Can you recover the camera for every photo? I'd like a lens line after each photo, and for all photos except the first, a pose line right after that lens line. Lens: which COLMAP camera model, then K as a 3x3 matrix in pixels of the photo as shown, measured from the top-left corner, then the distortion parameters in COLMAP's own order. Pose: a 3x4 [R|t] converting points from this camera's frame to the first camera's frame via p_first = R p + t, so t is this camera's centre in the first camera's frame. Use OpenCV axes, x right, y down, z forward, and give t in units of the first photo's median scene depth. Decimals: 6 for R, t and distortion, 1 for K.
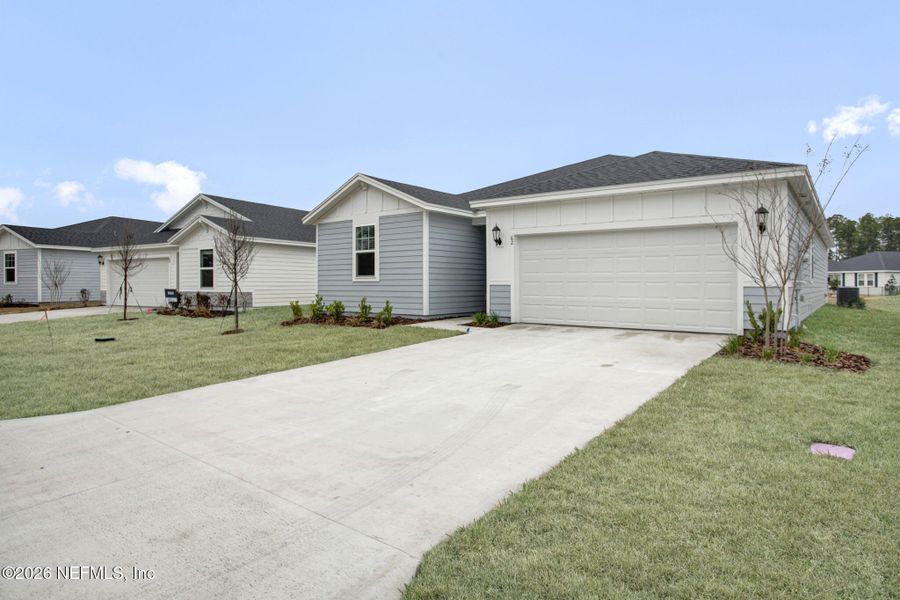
lens RADIAL K [[530.7, 0, 450.0], [0, 530.7, 300.0], [0, 0, 1]] dist [-0.062884, 0.042591]
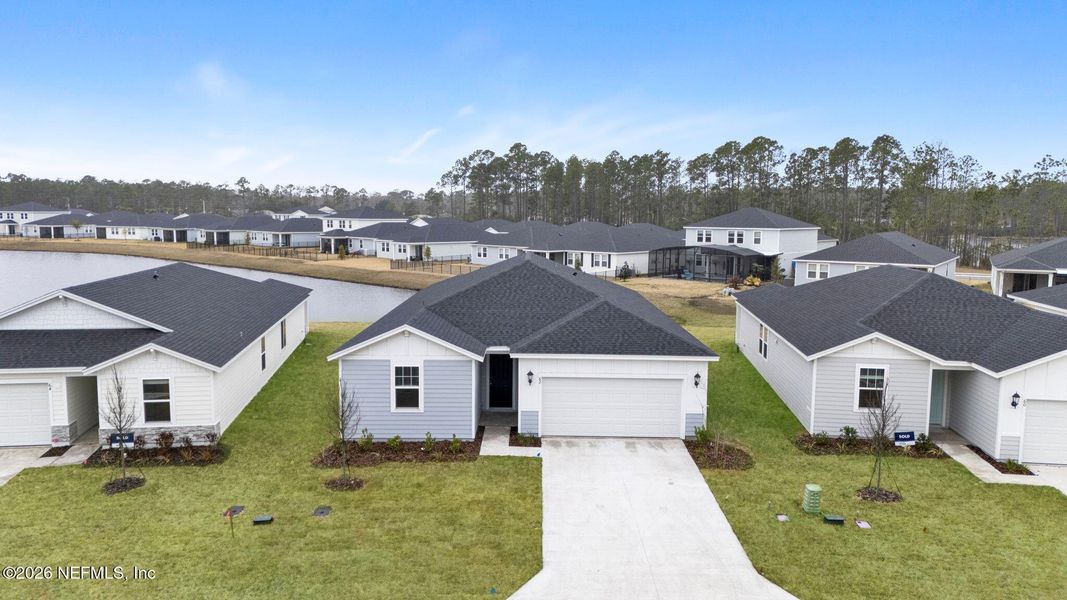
lens RADIAL K [[827.2, 0, 533.5], [0, 827.2, 300.0], [0, 0, 1]] dist [0.050119, -0.001268]
pose [[0.786923, -0.078630, 0.612021, -1.150499], [0.009981, 0.993340, 0.114788, -0.540418], [-0.616971, -0.084221, 0.782467, -0.659441]]
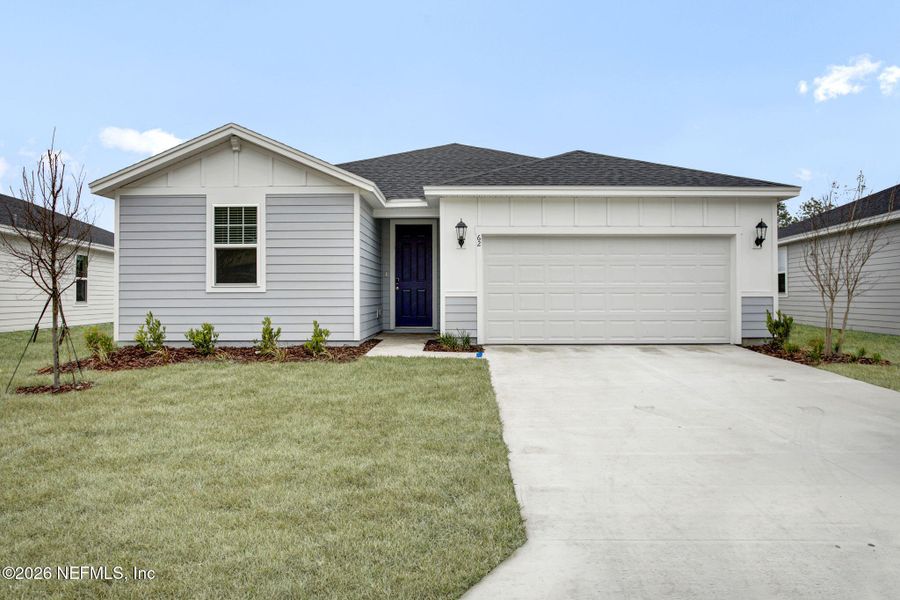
lens RADIAL K [[575.8, 0, 443.5], [0, 575.8, 296.8], [0, 0, 1]] dist [-0.024051, 0.000203]
pose [[0.794715, -0.004494, 0.606967, -0.417811], [0.021276, 0.999564, -0.020456, -0.010932], [-0.606610, 0.029171, 0.794464, 0.321016]]
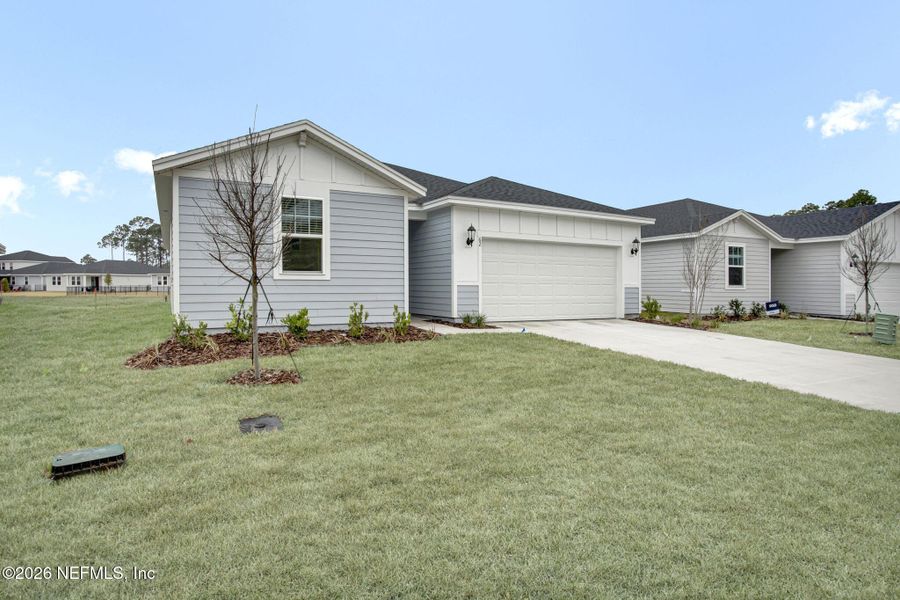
lens RADIAL K [[530.7, 0, 450.0], [0, 530.7, 300.0], [0, 0, 1]] dist [-0.062884, 0.042591]
pose [[0.381378, -0.026230, 0.924047, -0.785445], [0.017409, 0.999624, 0.021190, -0.021462], [-0.924255, 0.008005, 0.381691, 0.615865]]
